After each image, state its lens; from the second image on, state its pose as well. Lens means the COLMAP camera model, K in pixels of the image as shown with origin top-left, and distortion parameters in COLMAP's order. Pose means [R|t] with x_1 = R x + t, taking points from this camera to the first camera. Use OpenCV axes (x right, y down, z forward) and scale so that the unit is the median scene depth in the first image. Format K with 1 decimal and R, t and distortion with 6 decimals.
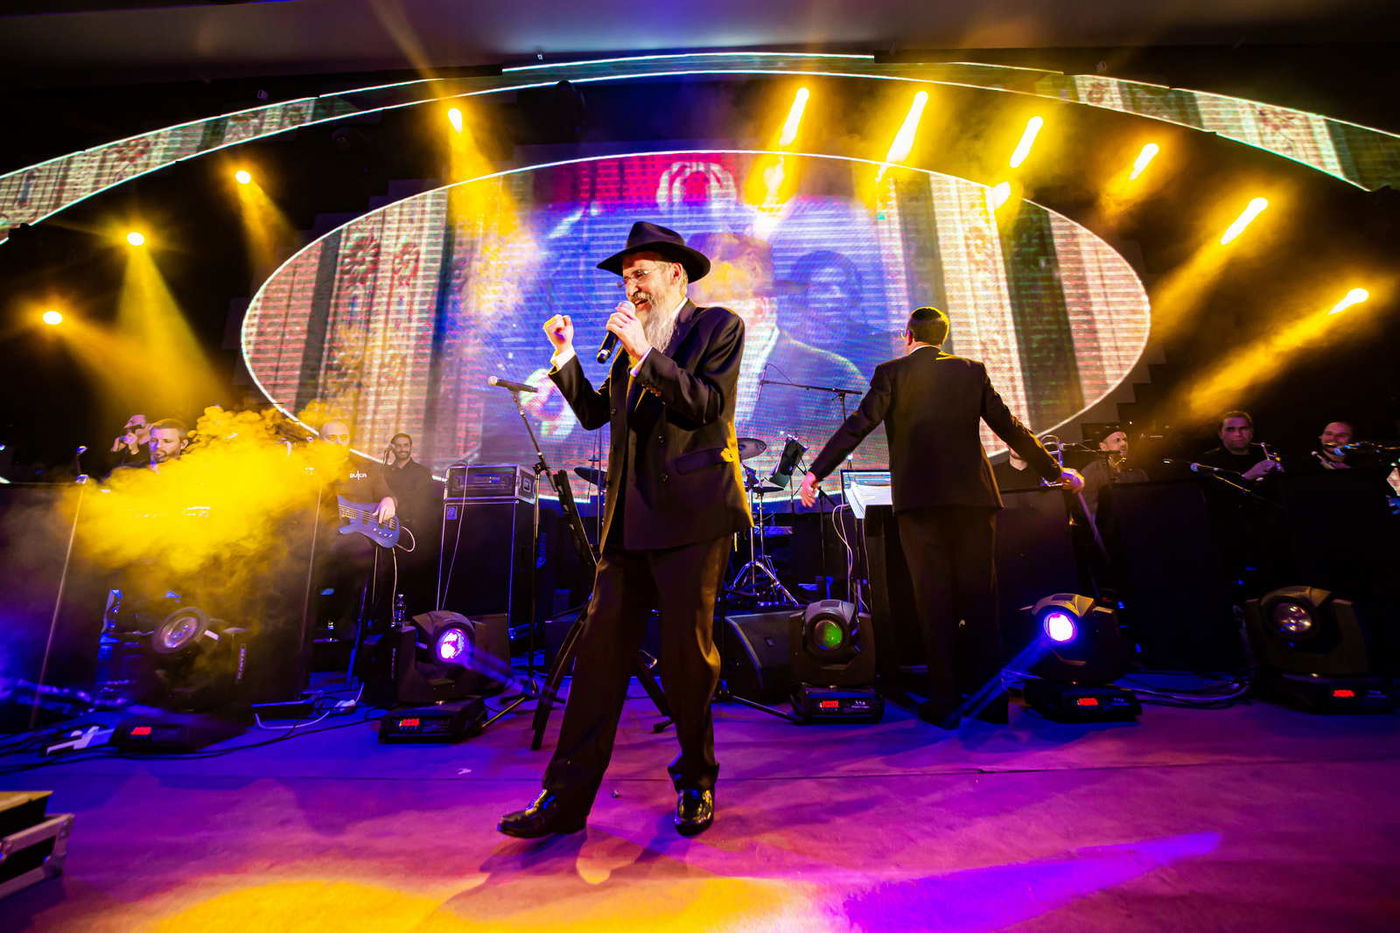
lens RADIAL K [[617.3, 0, 702.4], [0, 617.3, 461.4], [0, 0, 1]] dist [-0.010151, -0.000833]
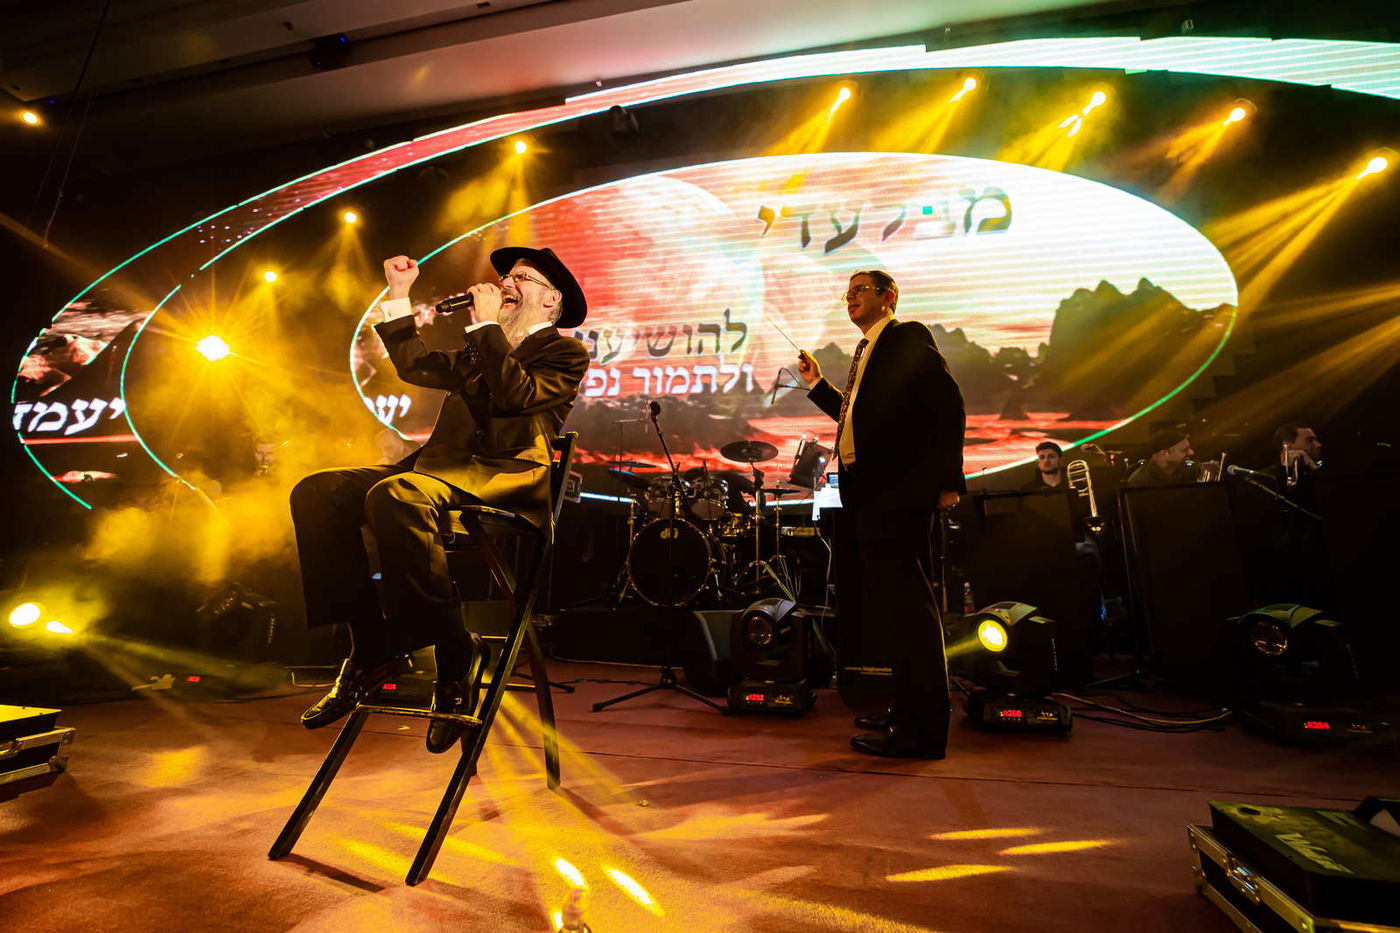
lens RADIAL K [[617.3, 0, 712.9], [0, 617.3, 461.5], [0, 0, 1]] dist [-0.010151, -0.000833]
pose [[0.982674, -0.000759, -0.185343, 0.312186], [0.000628, 1.000000, -0.000761, -0.003639], [0.185343, 0.000632, 0.982674, -0.033094]]
